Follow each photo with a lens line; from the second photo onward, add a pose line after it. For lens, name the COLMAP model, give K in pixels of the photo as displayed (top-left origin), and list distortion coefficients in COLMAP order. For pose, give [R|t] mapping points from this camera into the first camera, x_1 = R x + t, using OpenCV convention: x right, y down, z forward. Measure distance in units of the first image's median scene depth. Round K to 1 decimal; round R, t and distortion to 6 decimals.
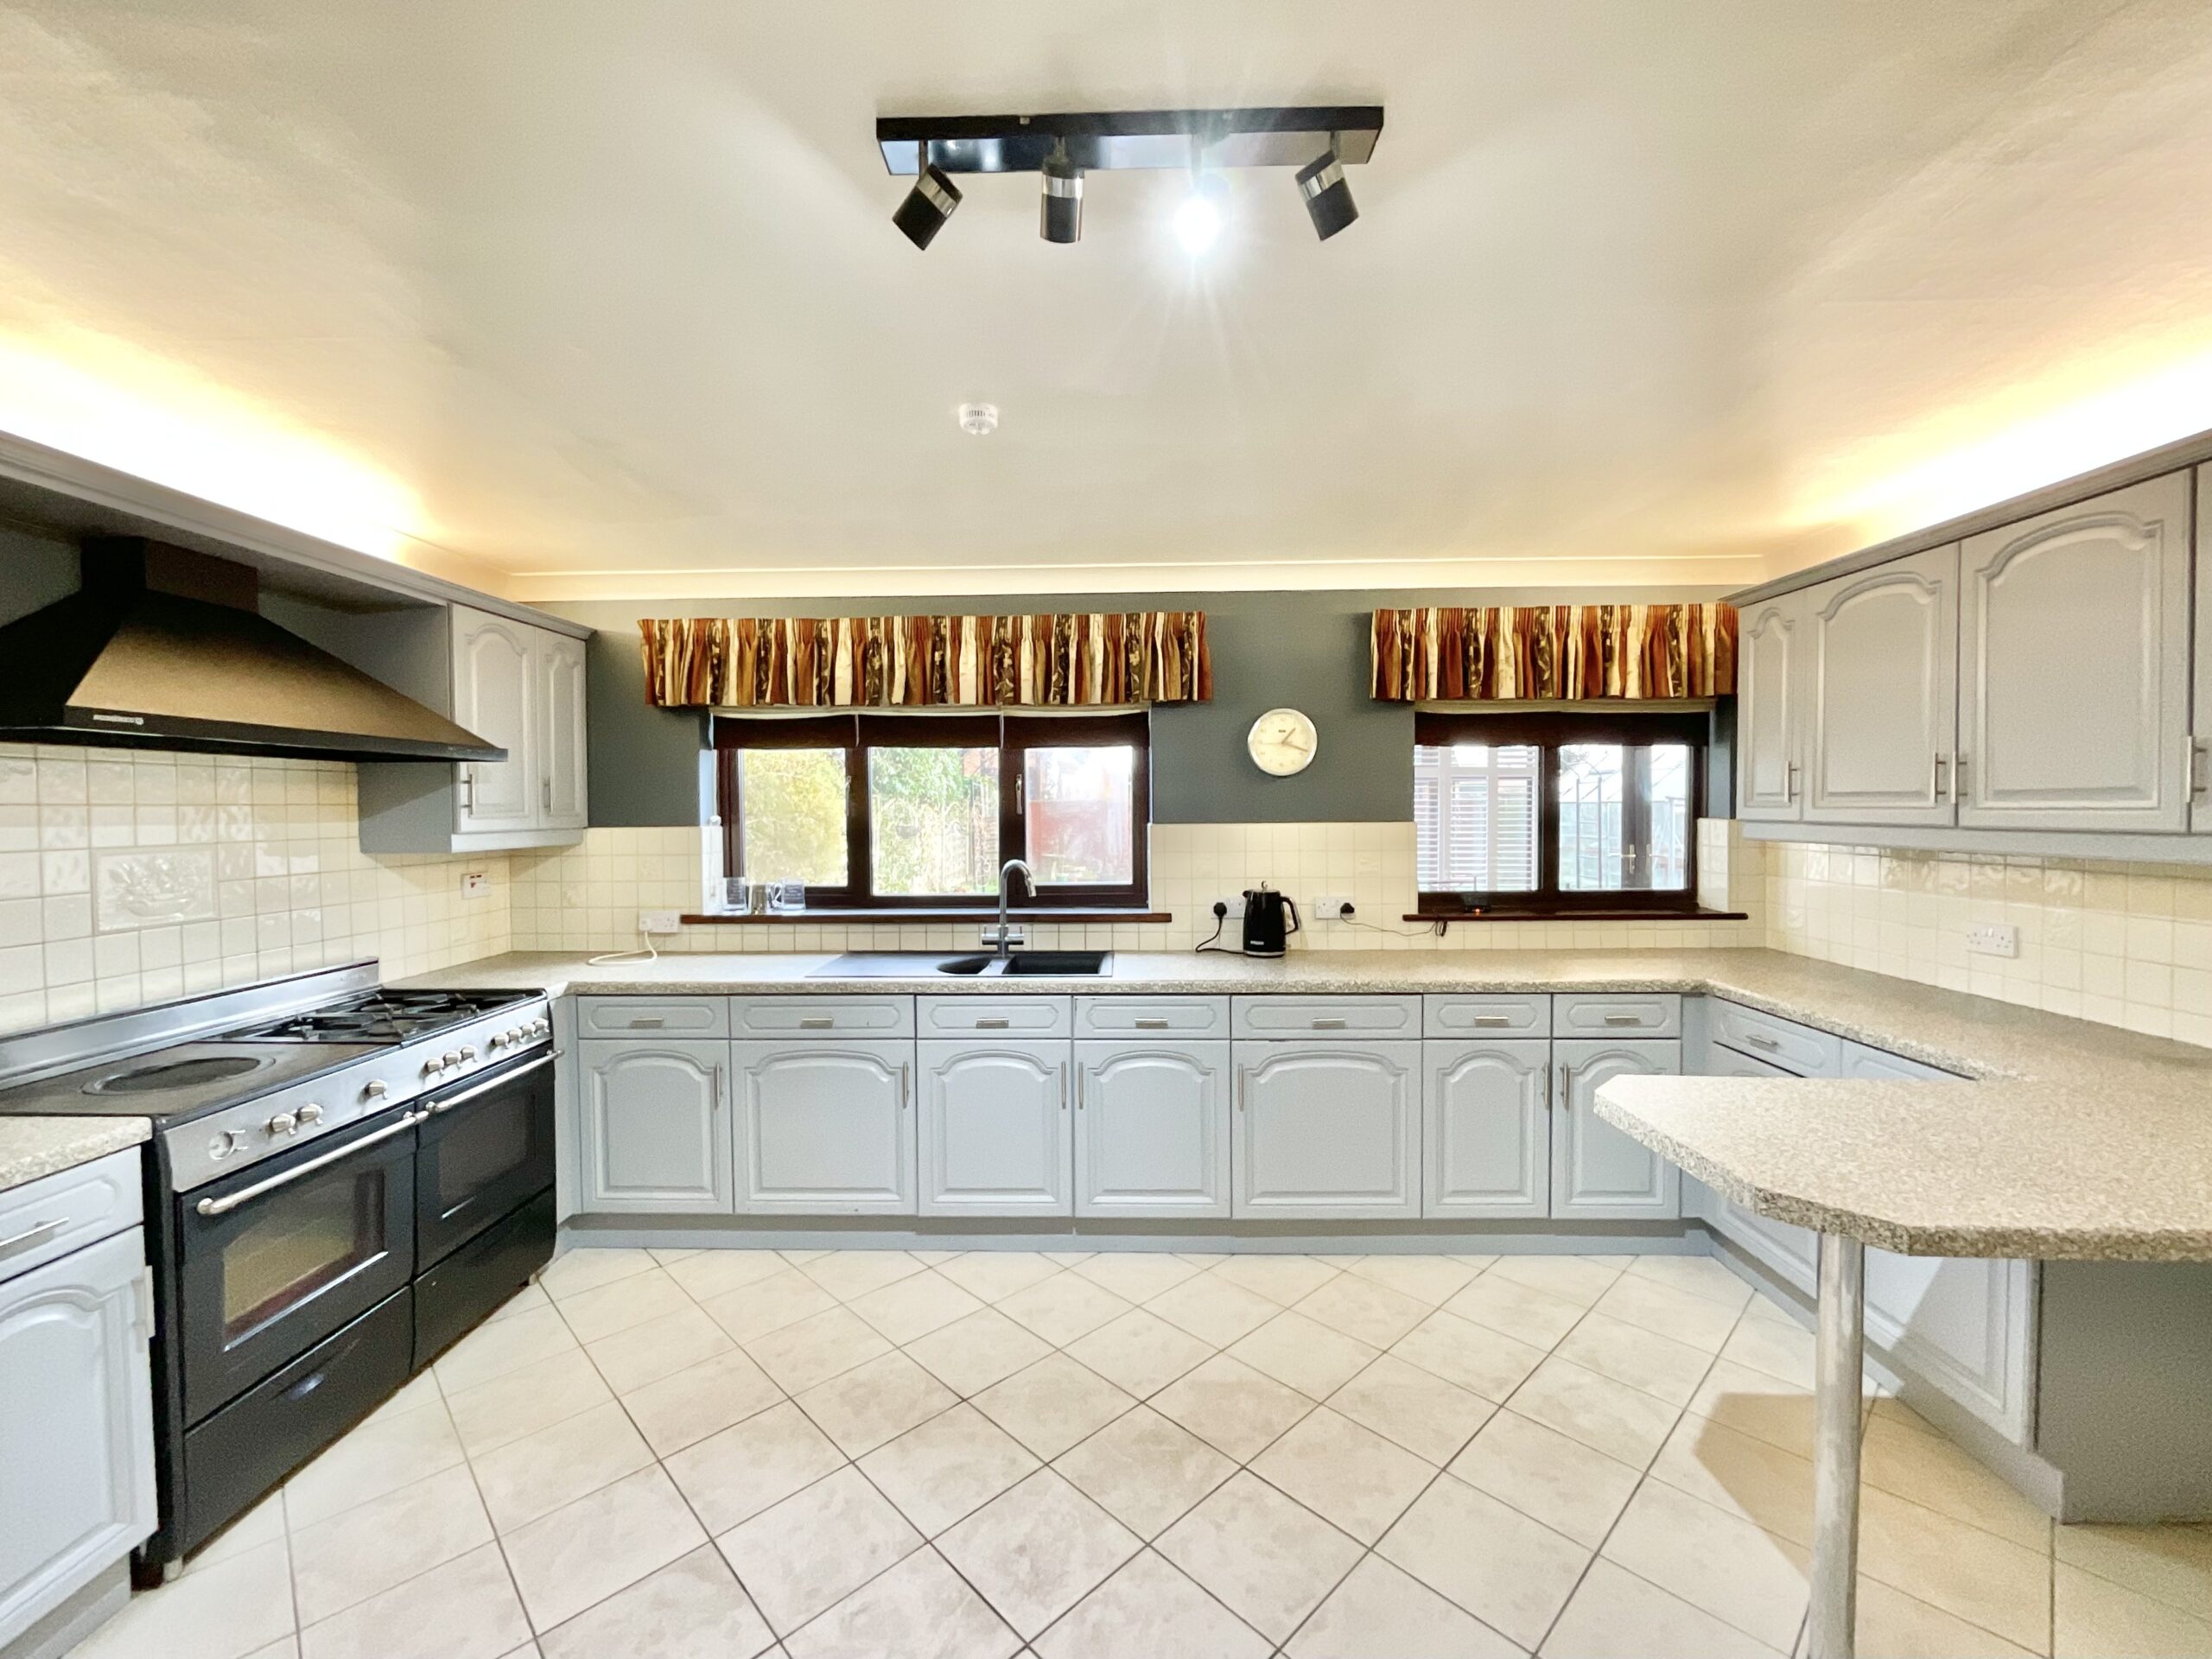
lens RADIAL K [[905.6, 0, 1078.0], [0, 905.6, 835.3], [0, 0, 1]] dist [-0.001539, 0.000437]
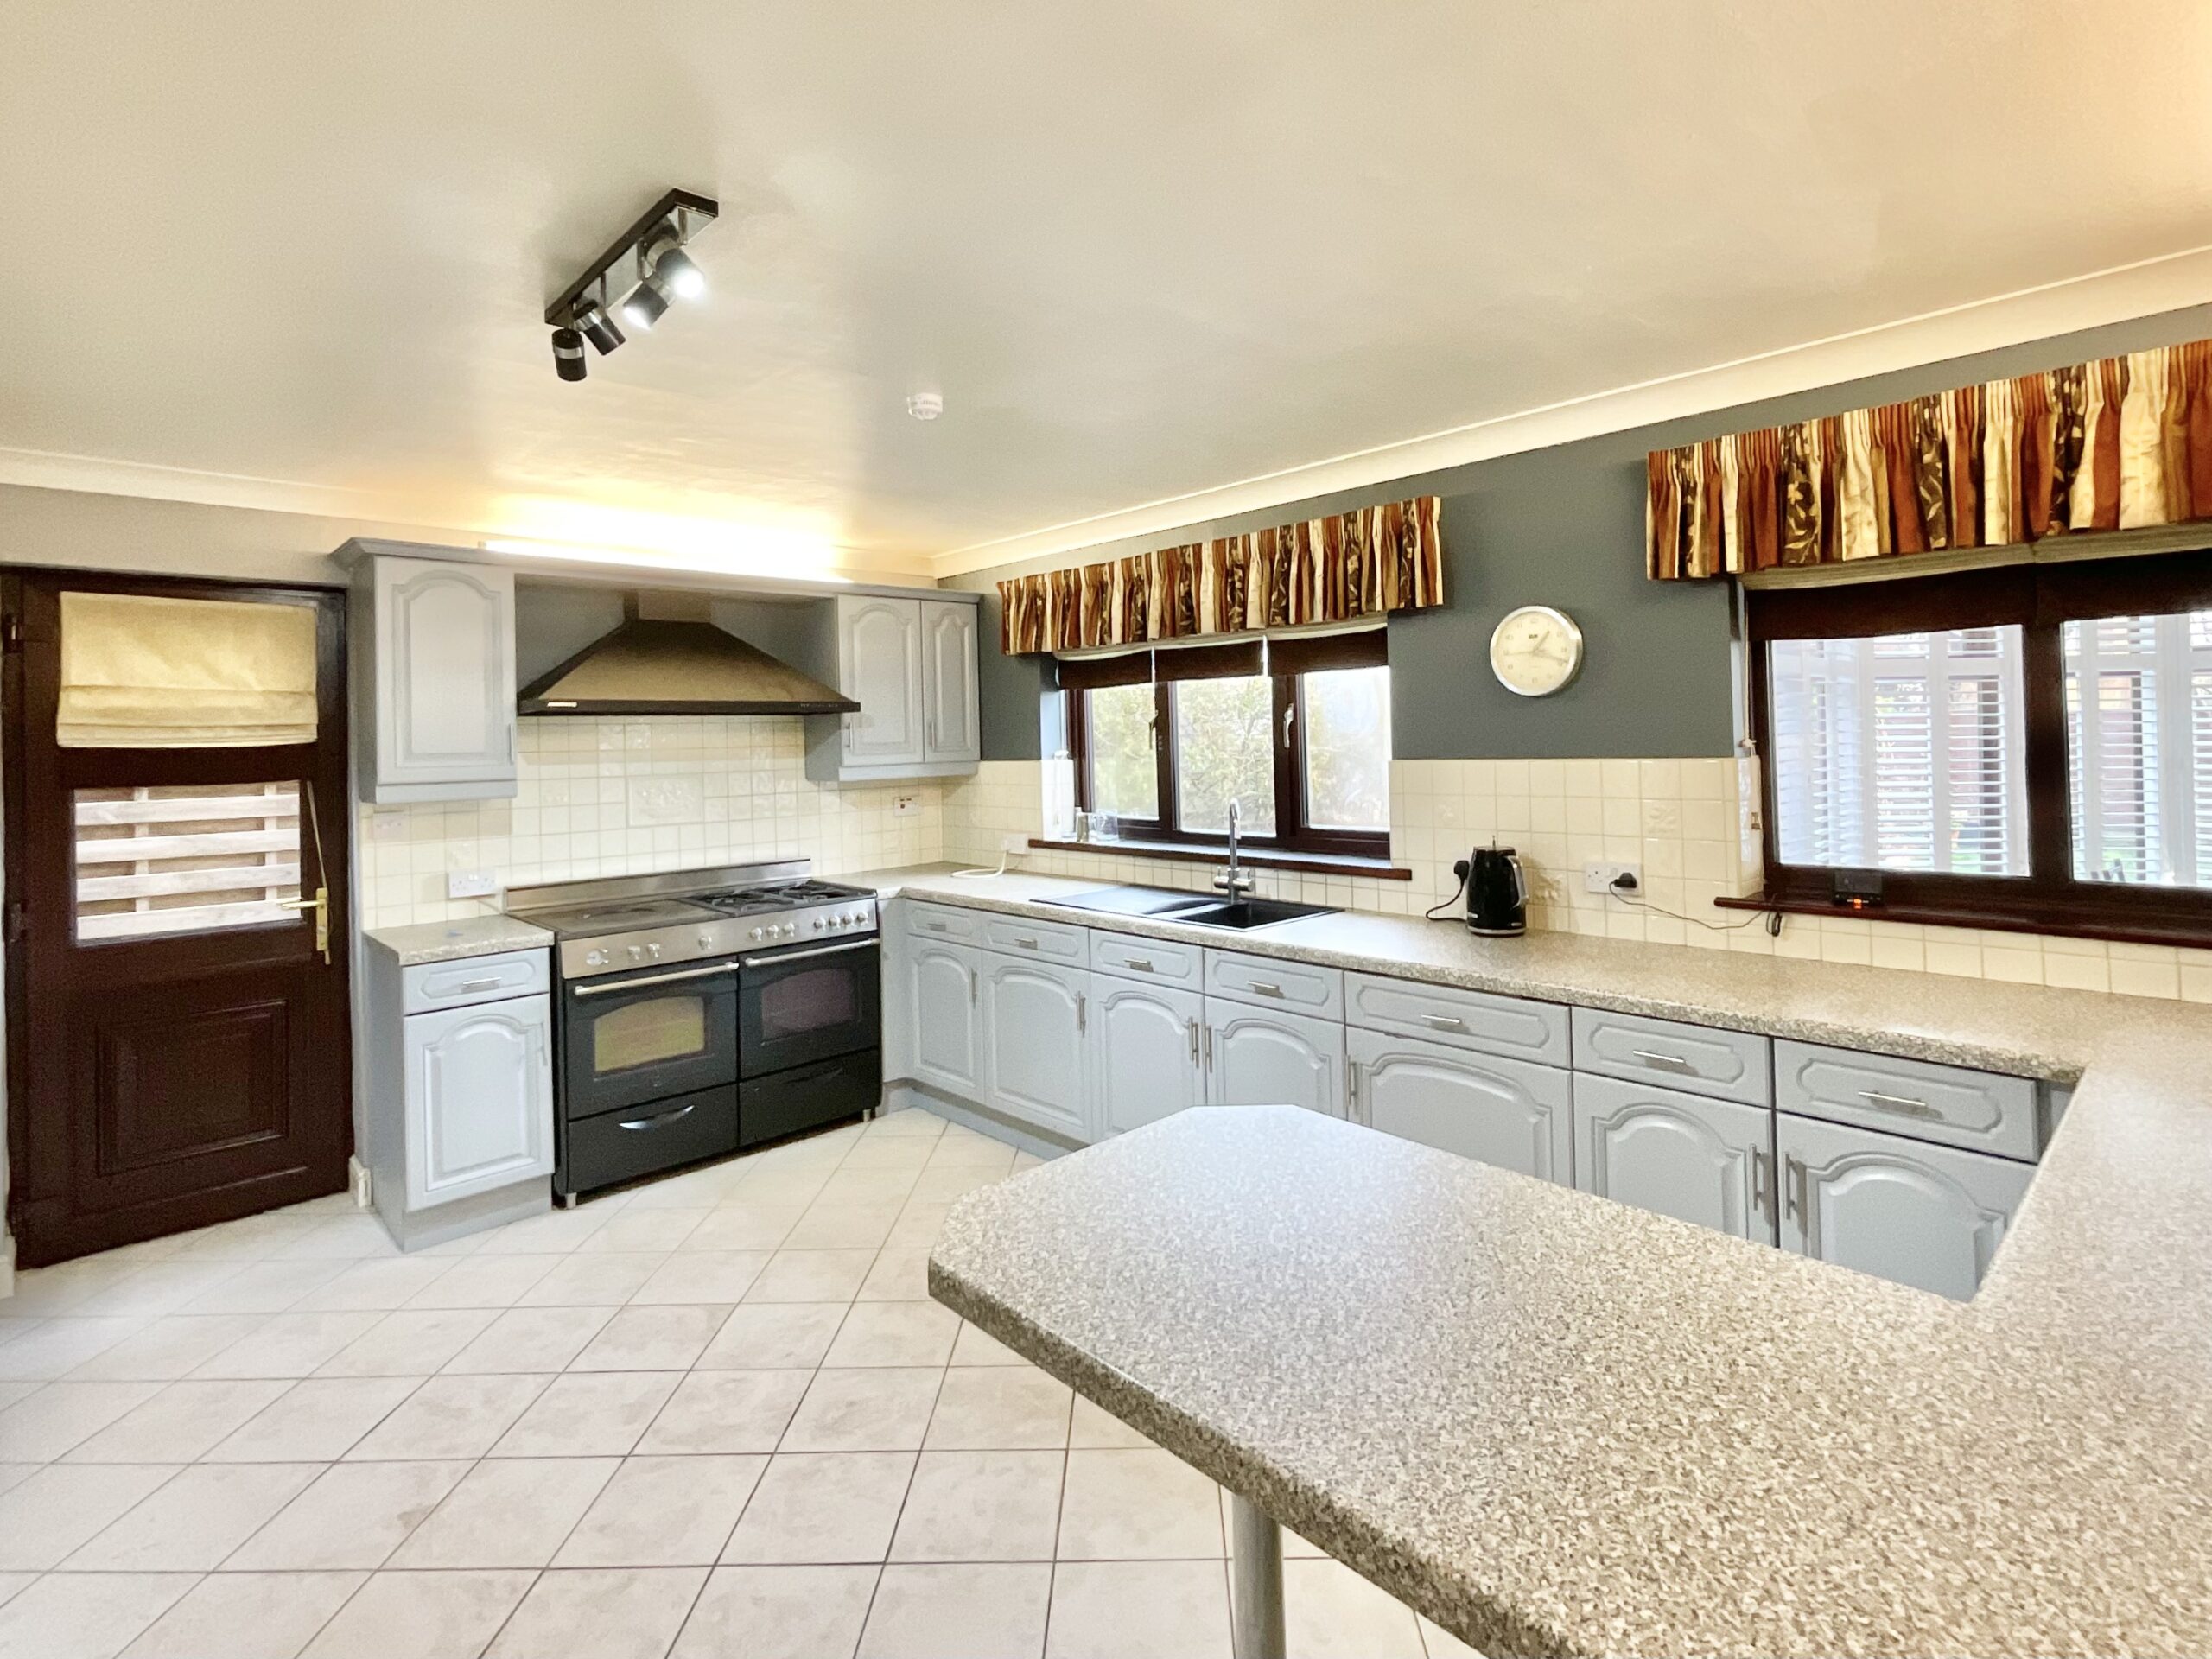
lens RADIAL K [[1081.8, 0, 1125.1], [0, 1081.8, 726.1], [0, 0, 1]] dist [0.012072, 0.001319]
pose [[0.718972, -0.018307, -0.694798, 0.612559], [-0.002200, 0.999588, -0.028614, -0.014487], [0.695036, 0.022101, 0.718635, 0.123499]]
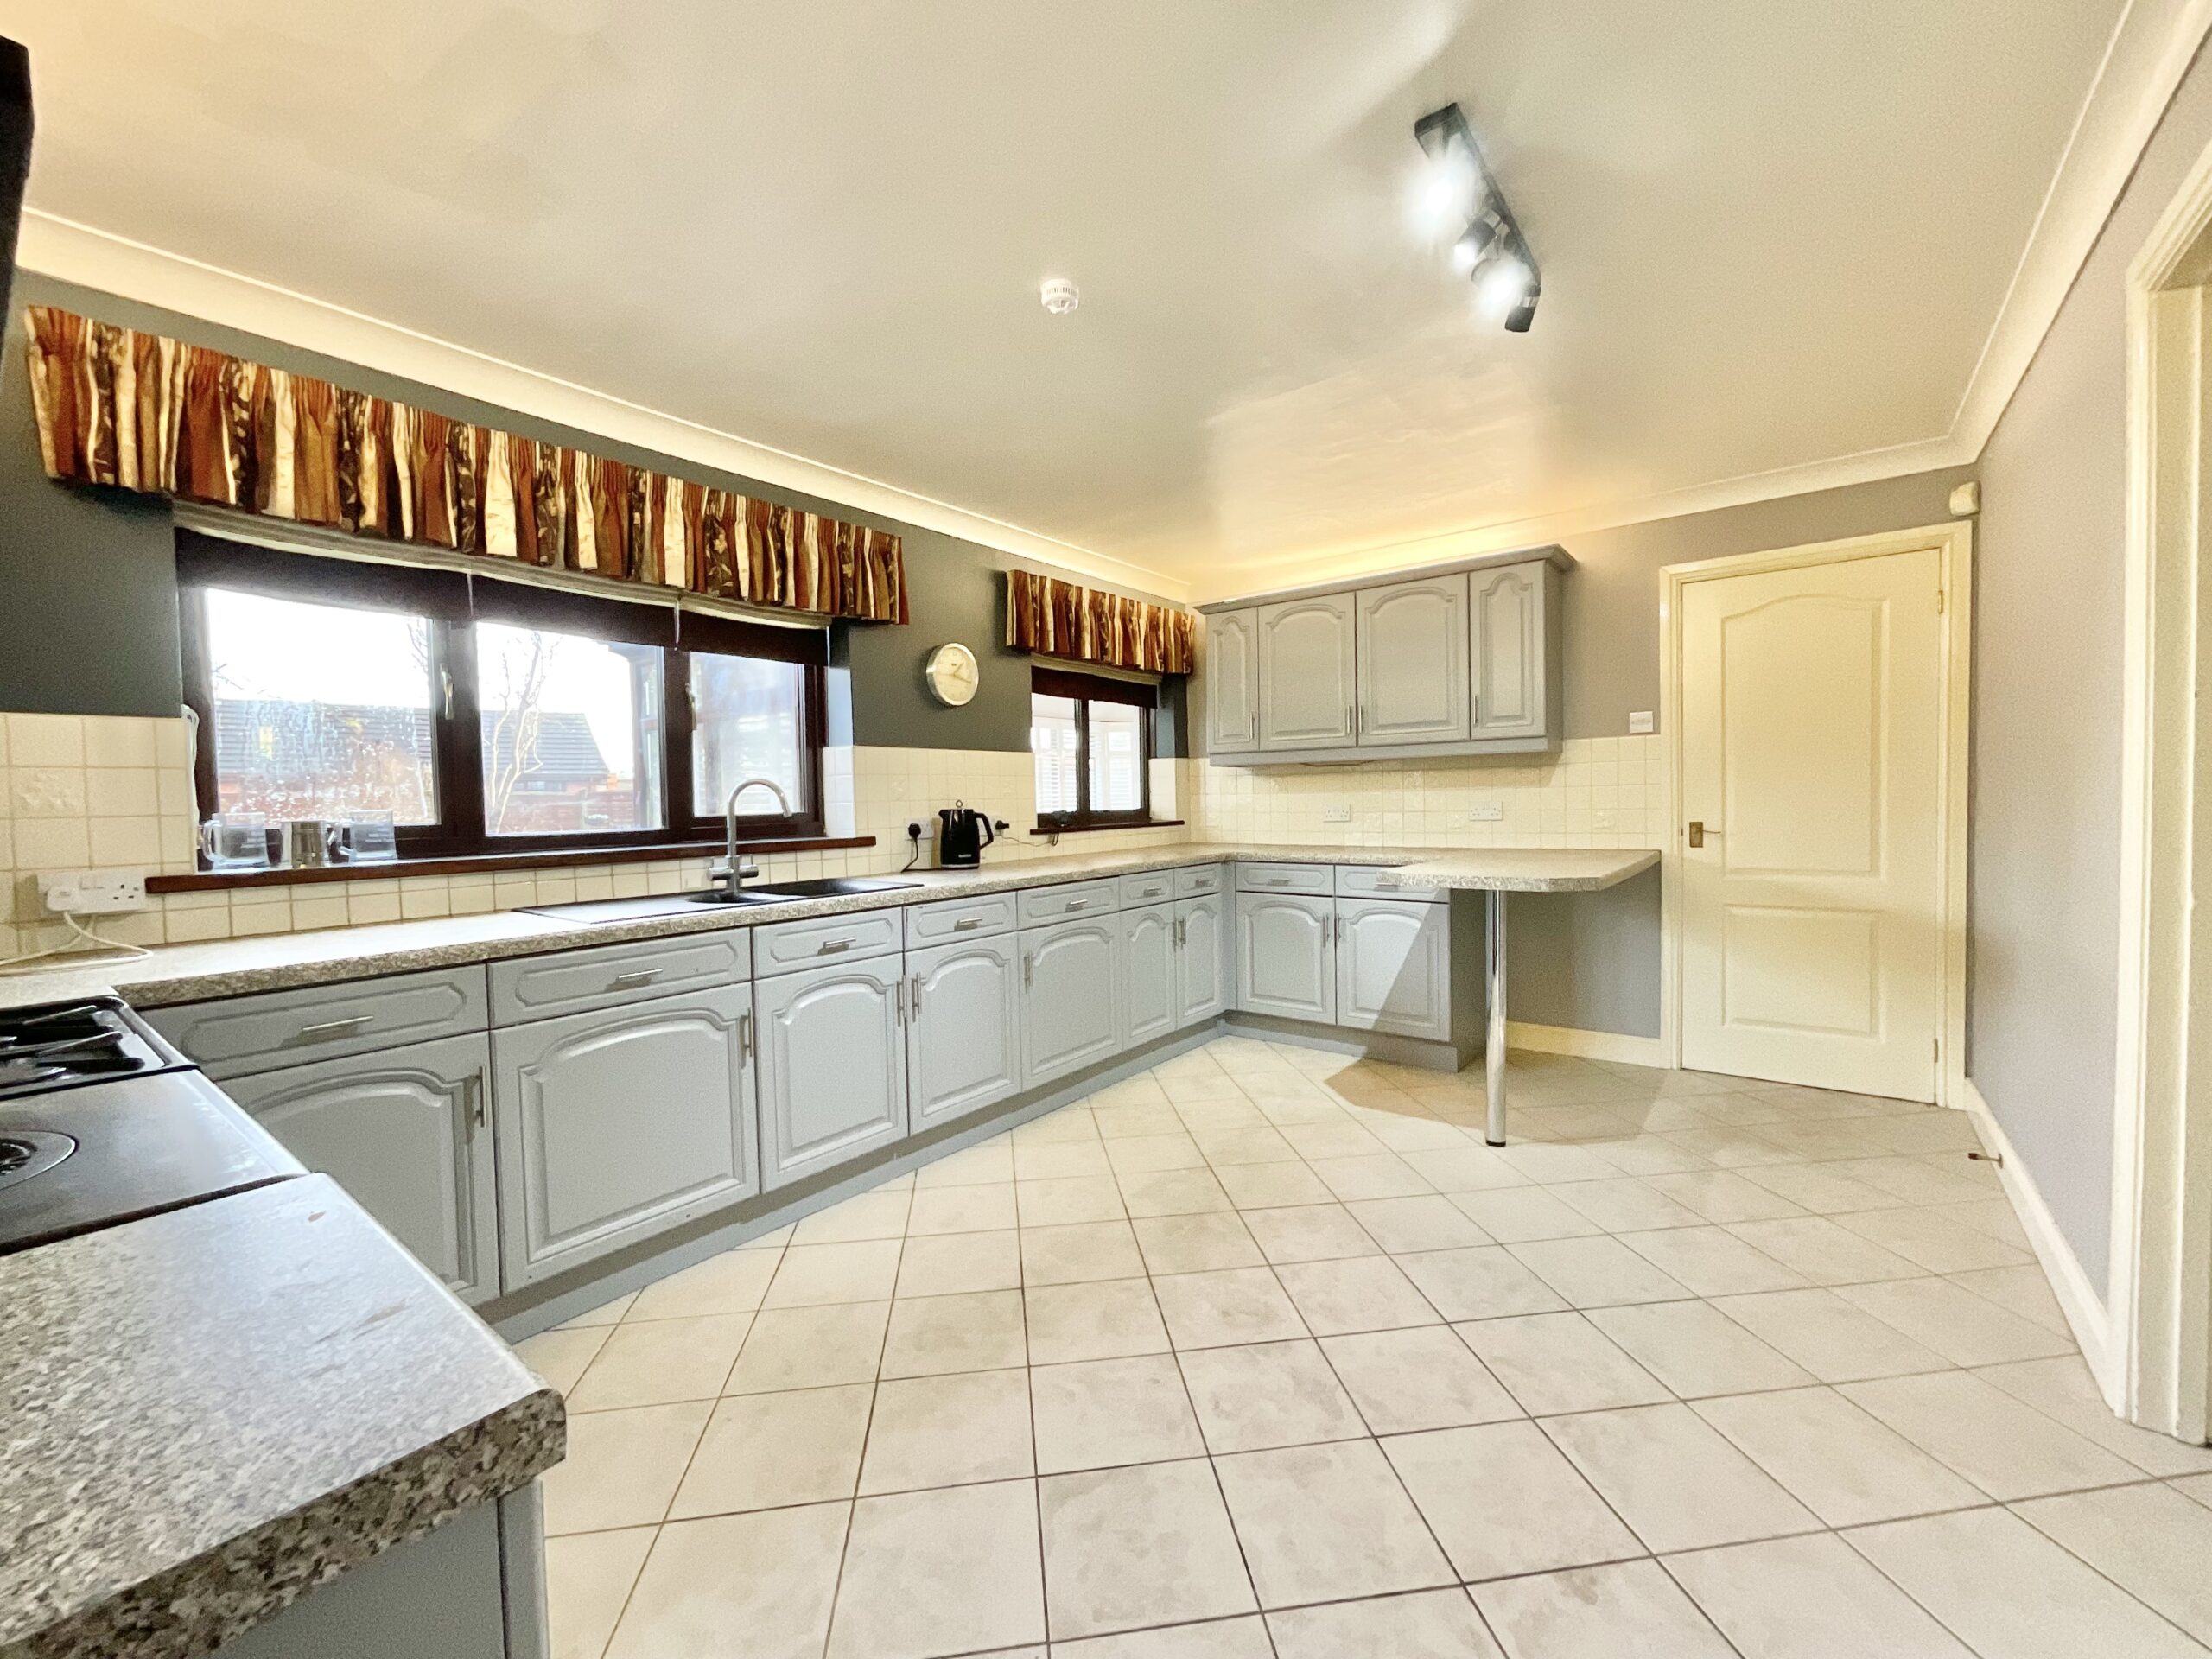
lens RADIAL K [[905.6, 0, 1083.4], [0, 905.6, 835.0], [0, 0, 1]] dist [-0.001539, 0.000437]
pose [[0.596598, -0.035473, 0.801756, -0.567822], [0.041176, 0.999060, 0.013563, 0.082390], [-0.801483, 0.024921, 0.597498, 0.231662]]
